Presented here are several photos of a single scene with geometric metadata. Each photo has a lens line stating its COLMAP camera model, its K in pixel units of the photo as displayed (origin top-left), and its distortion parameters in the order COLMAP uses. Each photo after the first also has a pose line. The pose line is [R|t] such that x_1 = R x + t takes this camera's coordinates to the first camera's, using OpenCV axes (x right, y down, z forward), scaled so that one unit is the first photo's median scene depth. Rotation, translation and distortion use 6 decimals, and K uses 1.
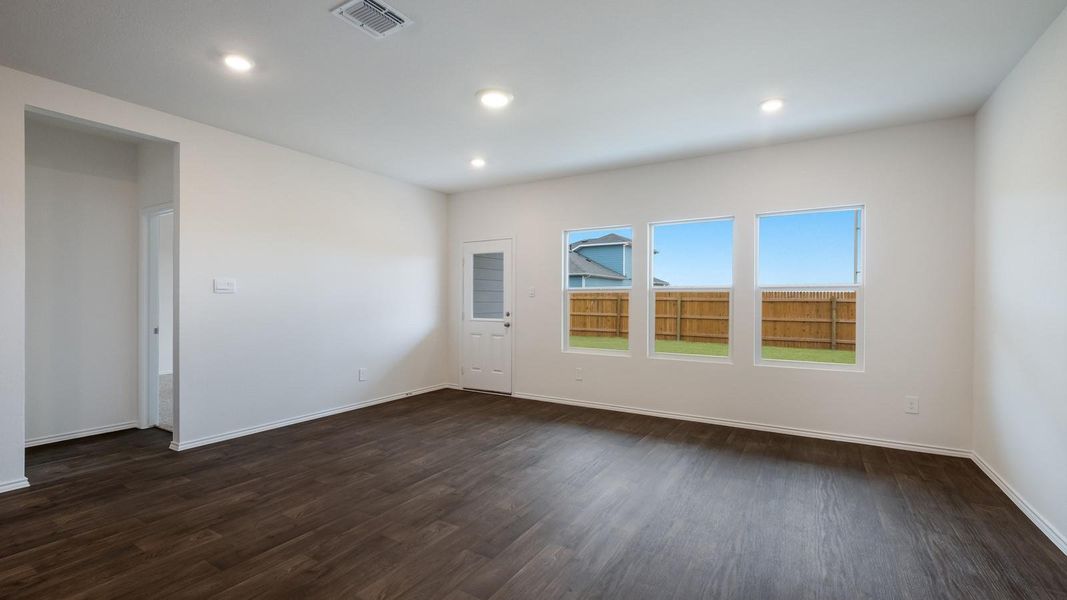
lens RADIAL K [[464.2, 0, 533.5], [0, 464.2, 300.0], [0, 0, 1]] dist [-0.001319, -0.000411]
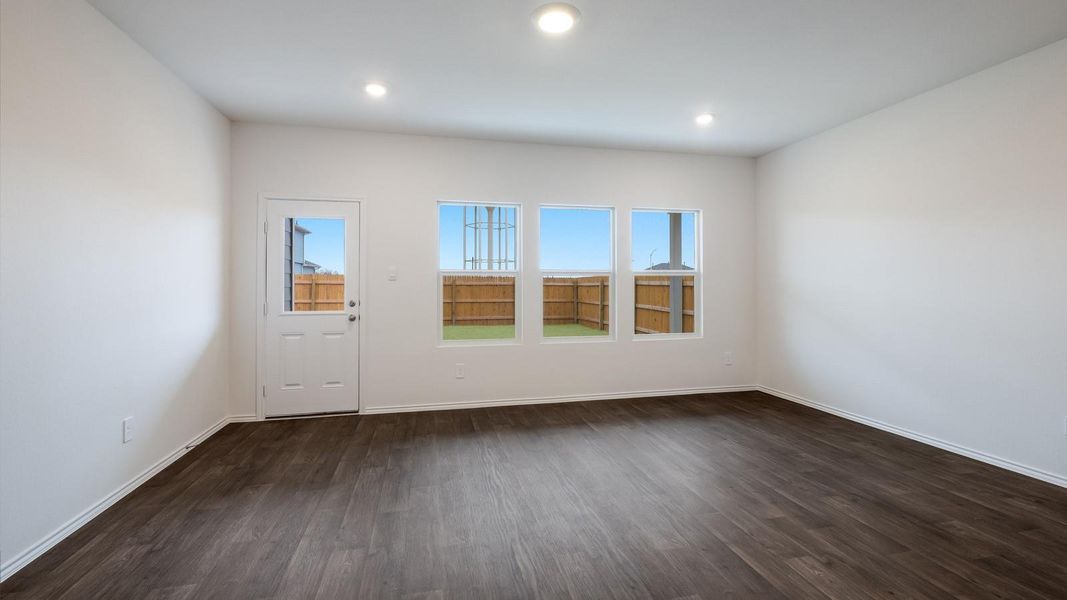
lens RADIAL K [[457.2, 0, 534.0], [0, 457.2, 283.1], [0, 0, 1]] dist [0.002327, 0.000089]
pose [[0.709142, -0.001908, 0.705063, -0.361390], [0.003069, 0.999995, -0.000381, -0.001250], [-0.705059, 0.002435, 0.709144, 0.281721]]
